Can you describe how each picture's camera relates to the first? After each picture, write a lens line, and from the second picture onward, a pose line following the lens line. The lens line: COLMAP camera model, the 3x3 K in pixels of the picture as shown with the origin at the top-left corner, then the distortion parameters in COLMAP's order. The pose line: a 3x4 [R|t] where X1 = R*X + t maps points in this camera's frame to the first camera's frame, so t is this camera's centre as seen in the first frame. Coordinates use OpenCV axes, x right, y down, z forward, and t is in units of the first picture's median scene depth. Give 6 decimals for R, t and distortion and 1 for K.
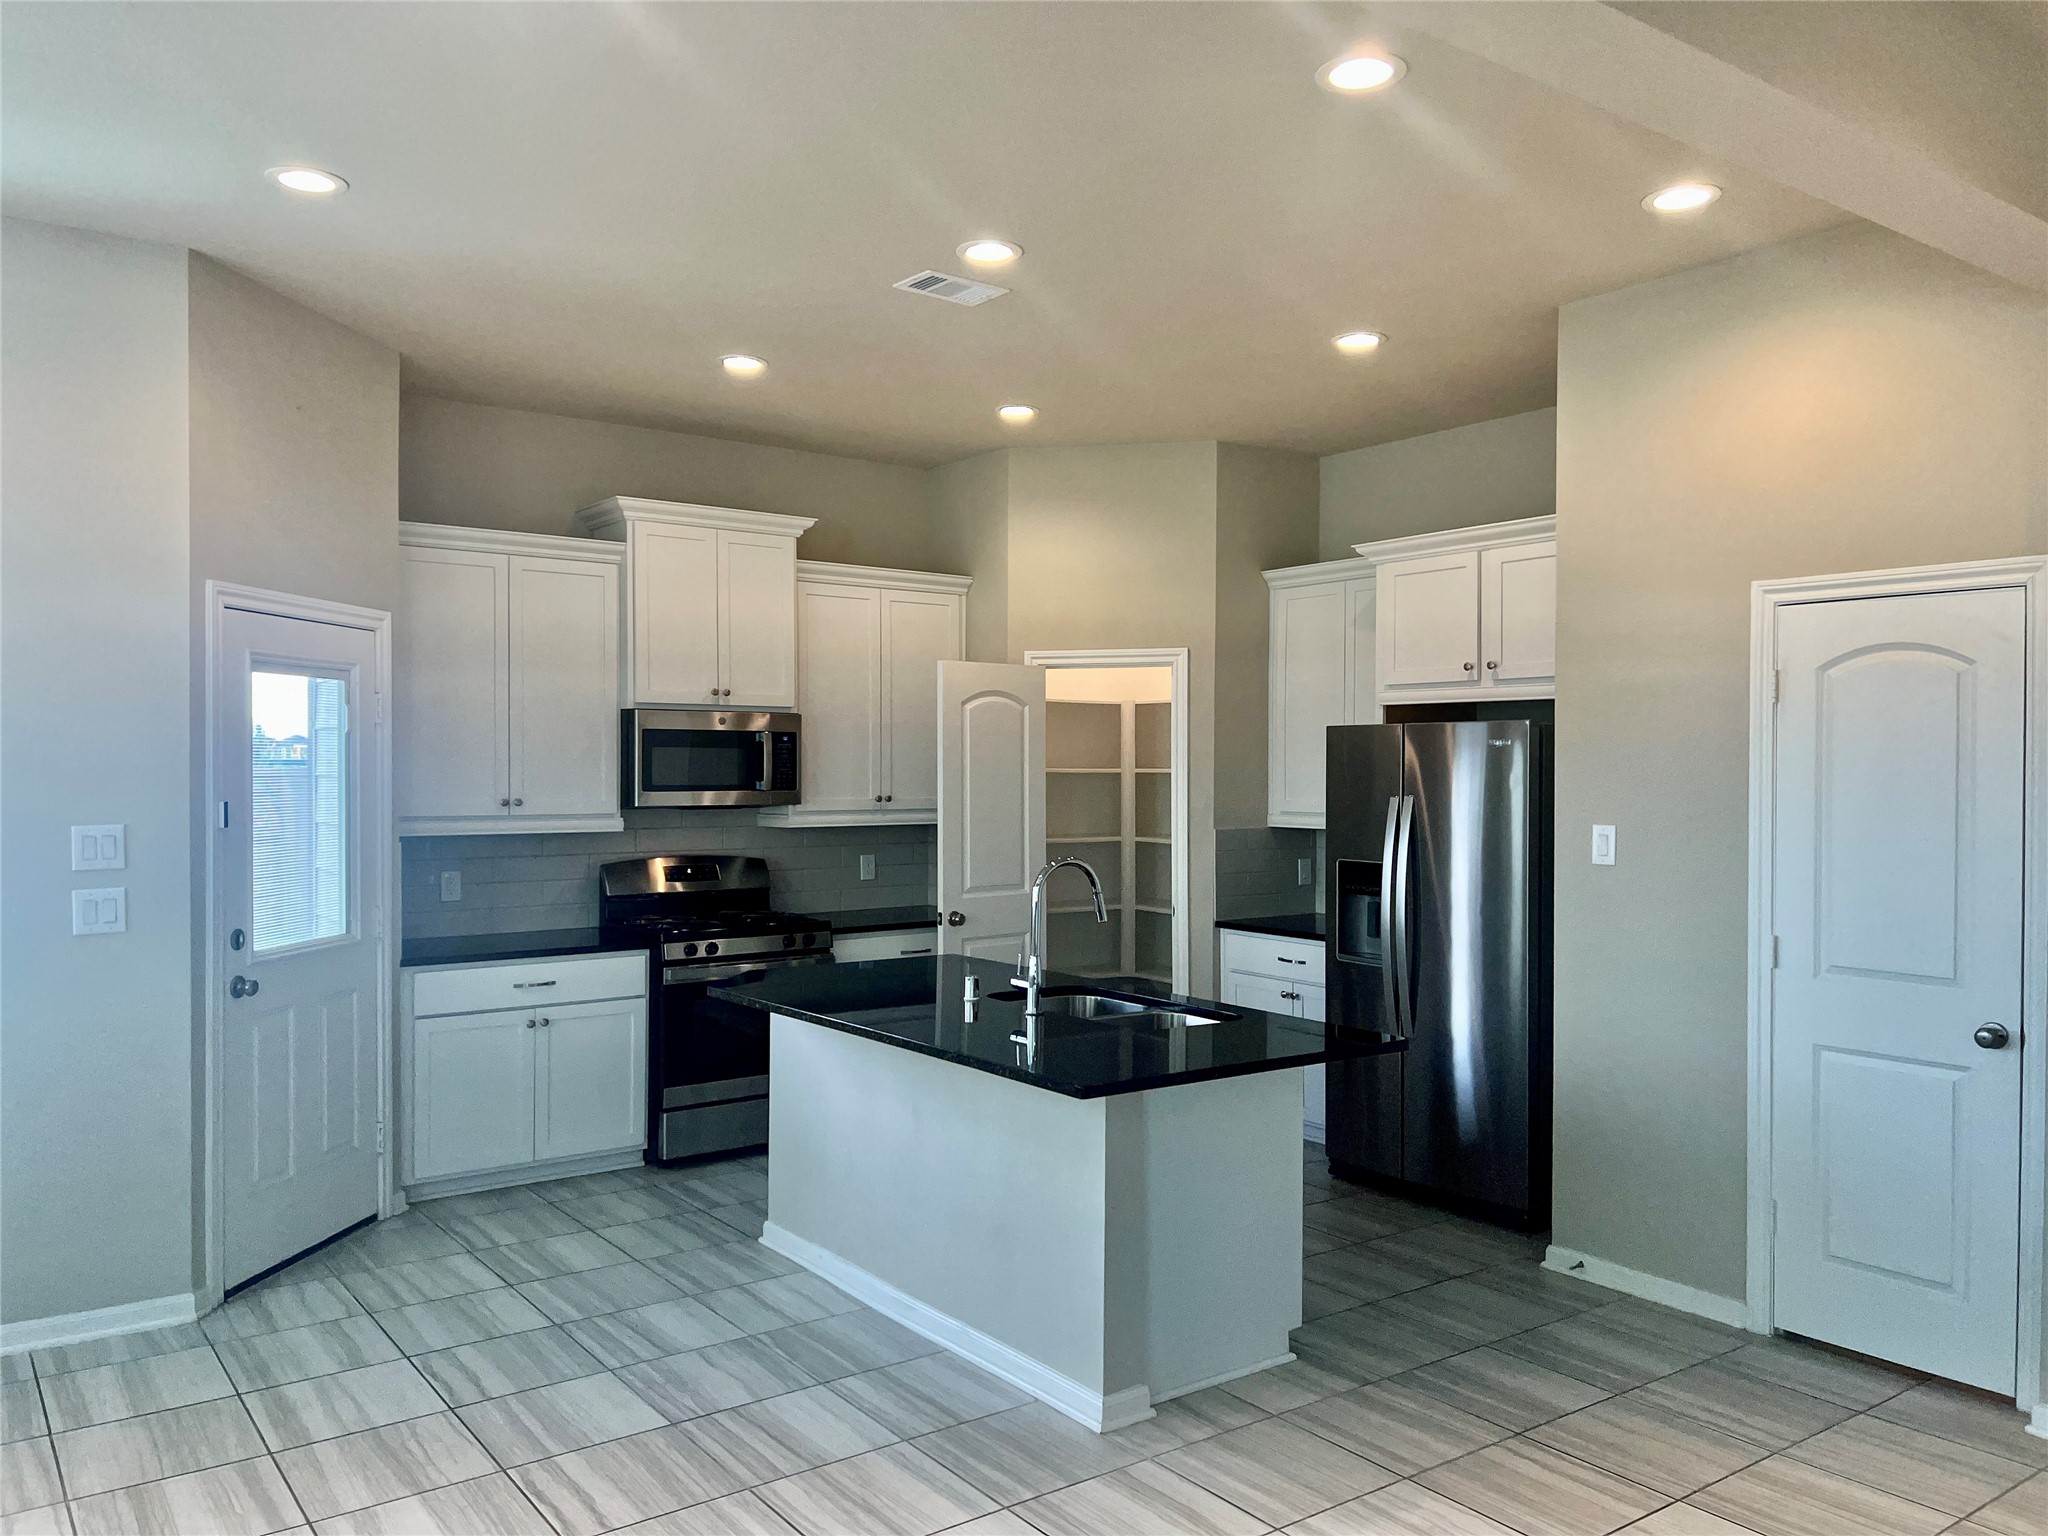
lens RADIAL K [[1562.8, 0, 1011.9], [0, 1562.8, 777.7], [0, 0, 1]] dist [0.065086, -0.001171]
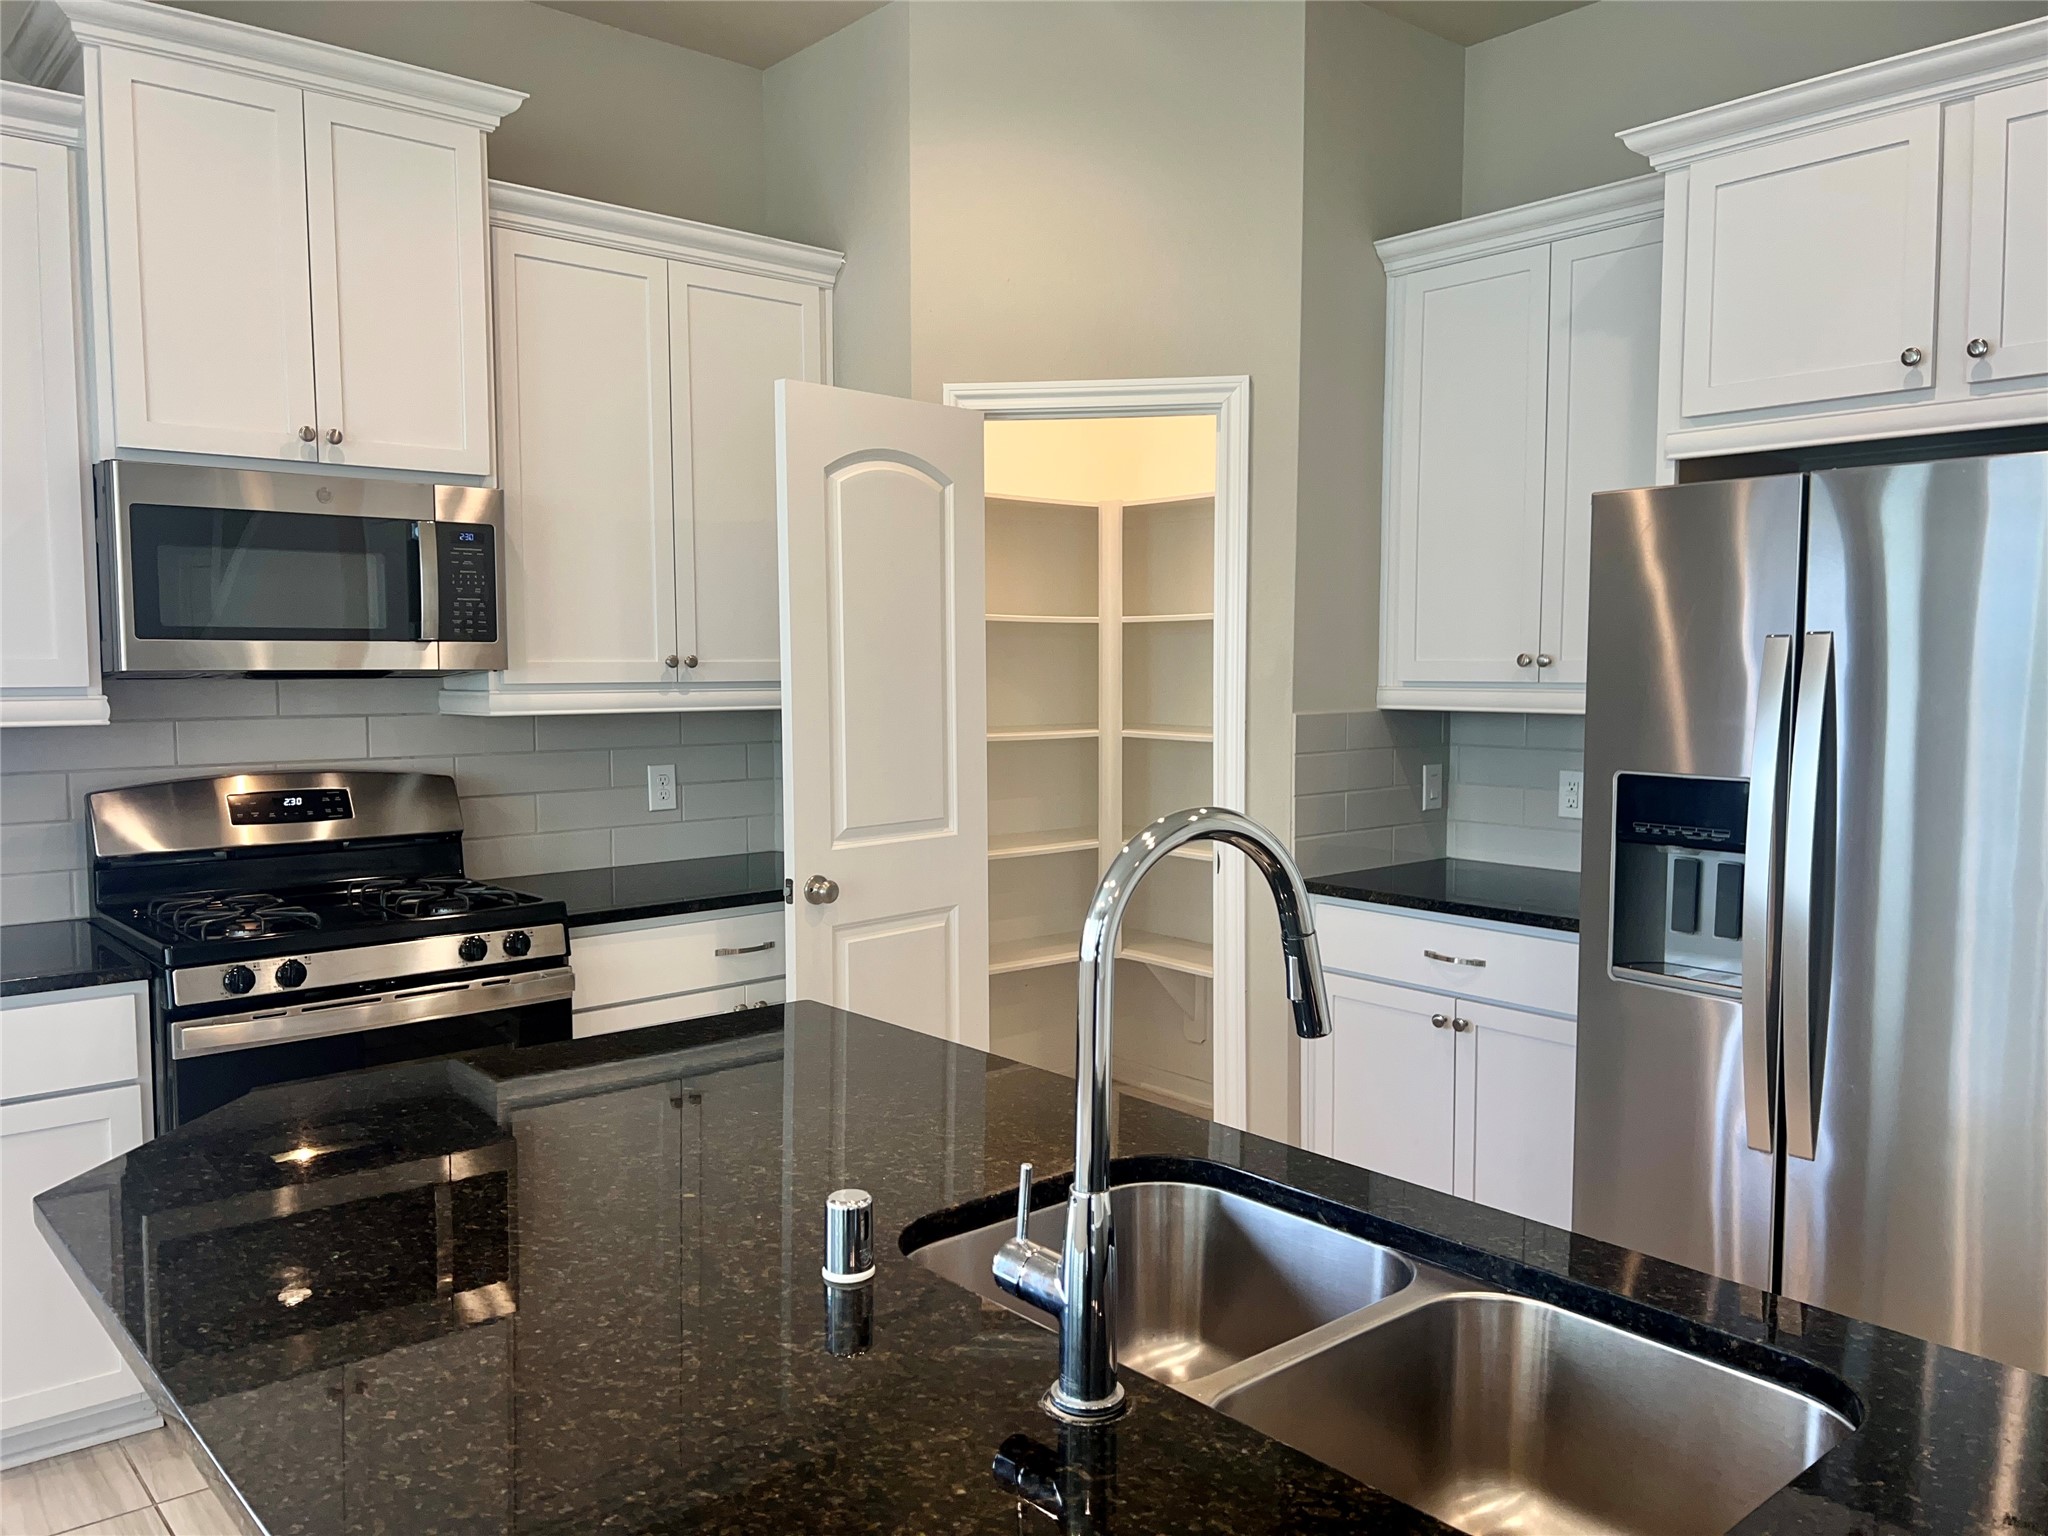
lens RADIAL K [[1562.8, 0, 1011.9], [0, 1562.8, 777.7], [0, 0, 1]] dist [0.065086, -0.001171]
pose [[0.996993, -0.009938, 0.076856, -0.011793], [0.004655, 0.997632, 0.068617, 0.017517], [-0.077356, -0.068053, 0.994678, 0.477056]]
